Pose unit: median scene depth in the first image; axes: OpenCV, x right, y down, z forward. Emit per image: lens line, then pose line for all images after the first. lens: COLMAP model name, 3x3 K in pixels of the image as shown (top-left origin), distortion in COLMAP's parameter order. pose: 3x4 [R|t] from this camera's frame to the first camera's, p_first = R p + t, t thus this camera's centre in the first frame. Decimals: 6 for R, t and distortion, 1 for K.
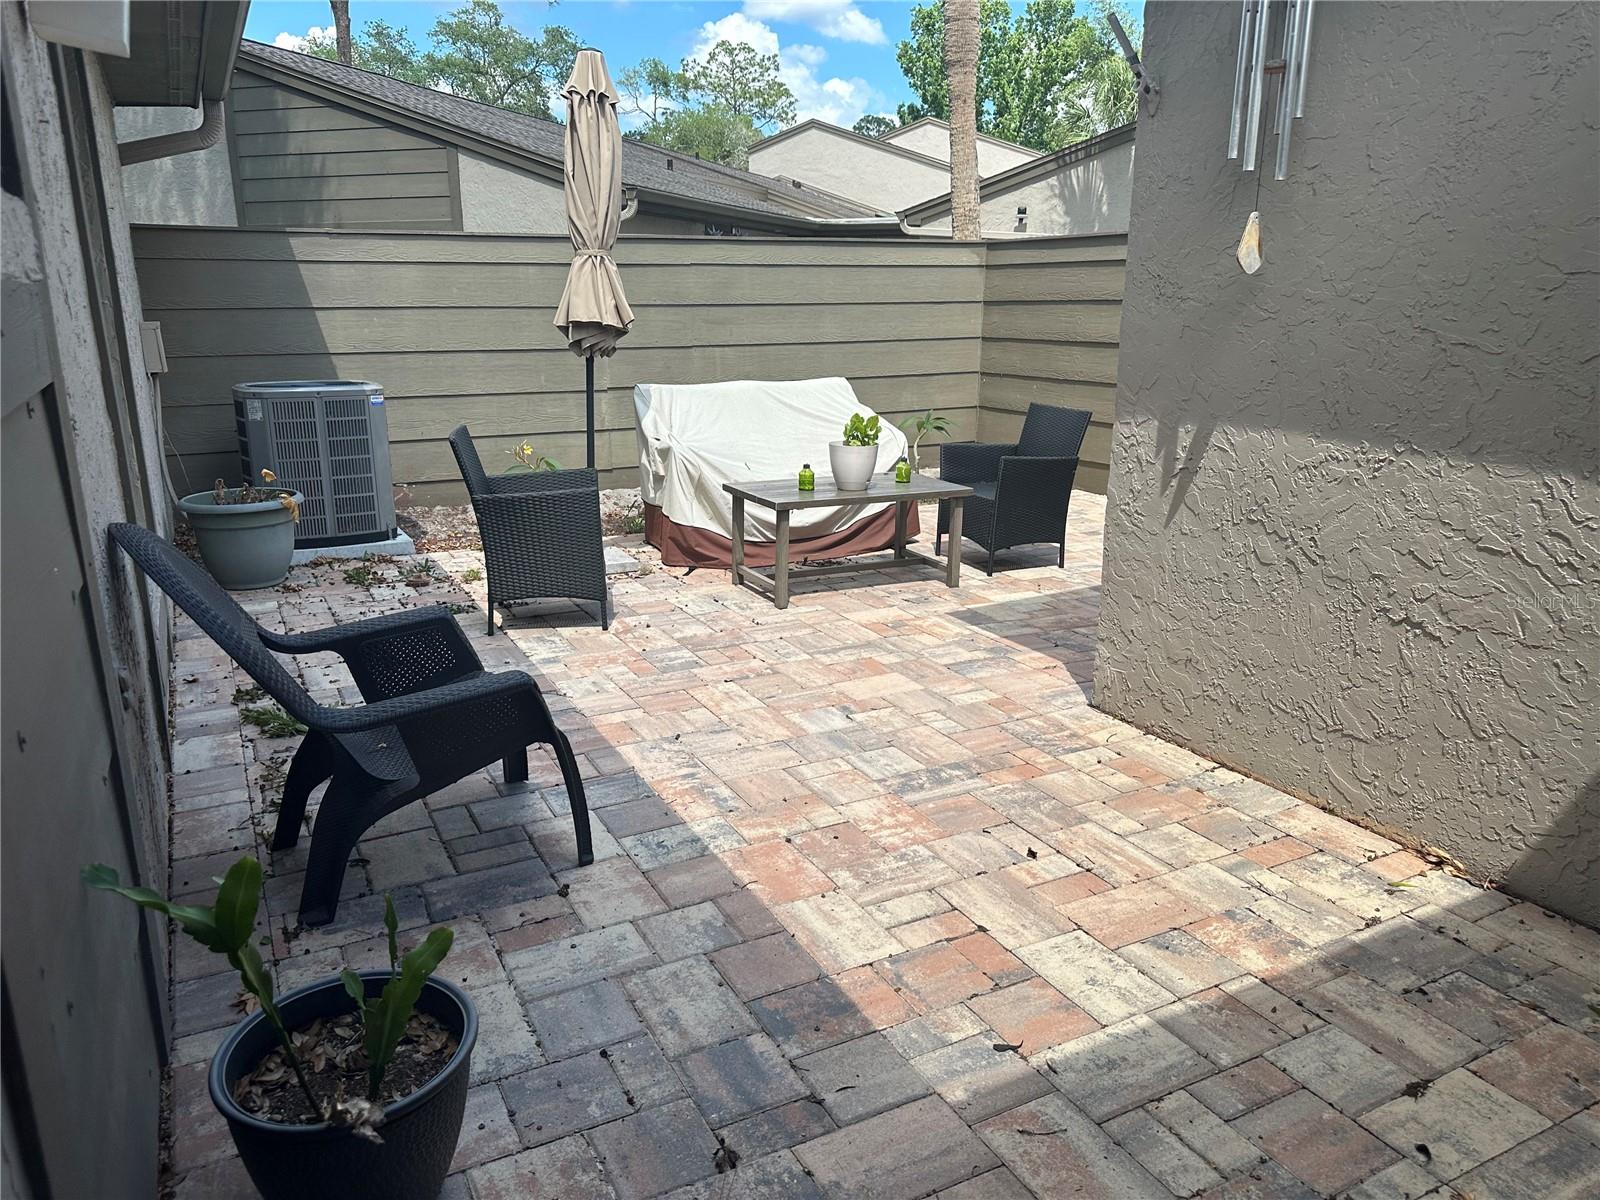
lens RADIAL K [[1128.5, 0, 800.0], [0, 1128.5, 600.0], [0, 0, 1]] dist [0.033276, -0.082545]
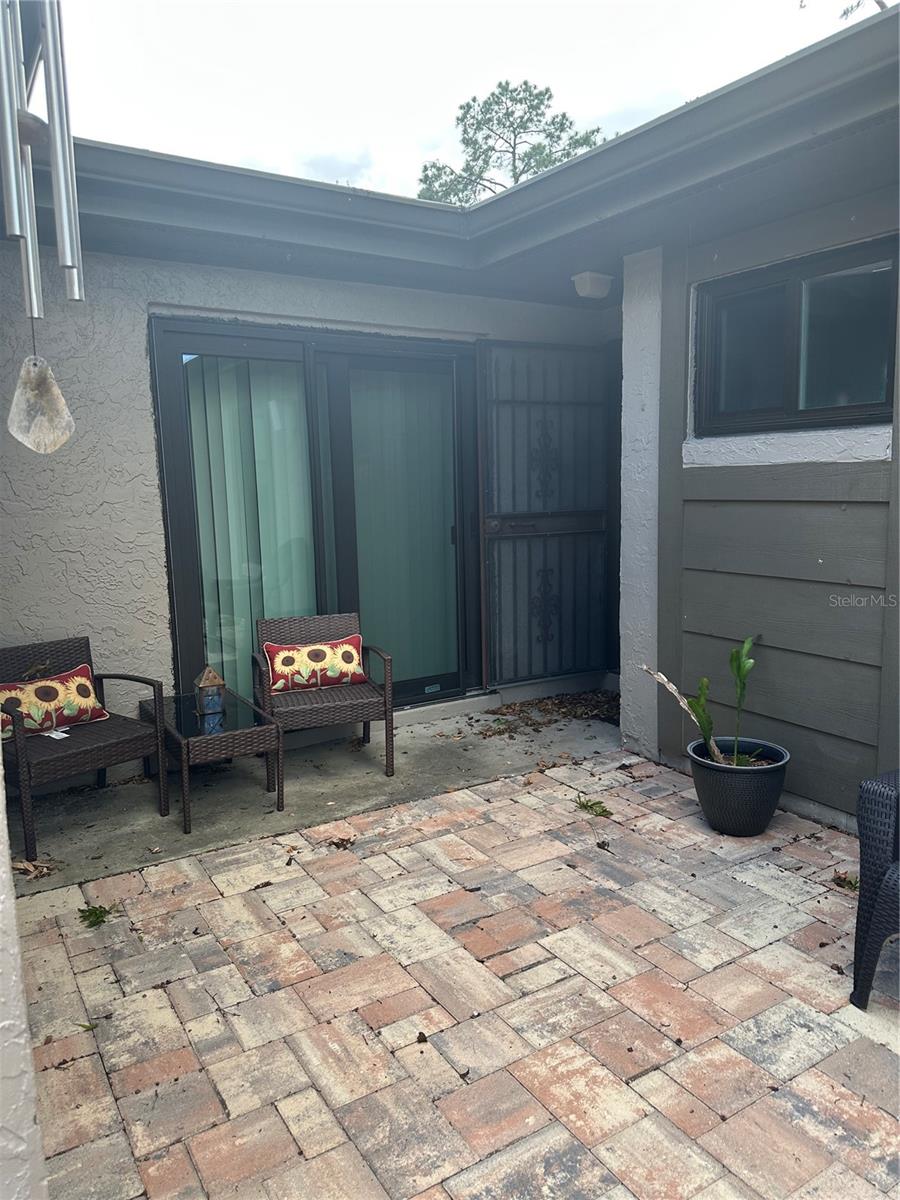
lens RADIAL K [[846.4, 0, 450.0], [0, 846.4, 600.0], [0, 0, 1]] dist [0.033276, -0.082545]
pose [[-0.997326, 0.038308, -0.062240, 0.236543], [0.010713, 0.919045, 0.394008, -0.456389], [0.072295, 0.392287, -0.916997, 1.694319]]
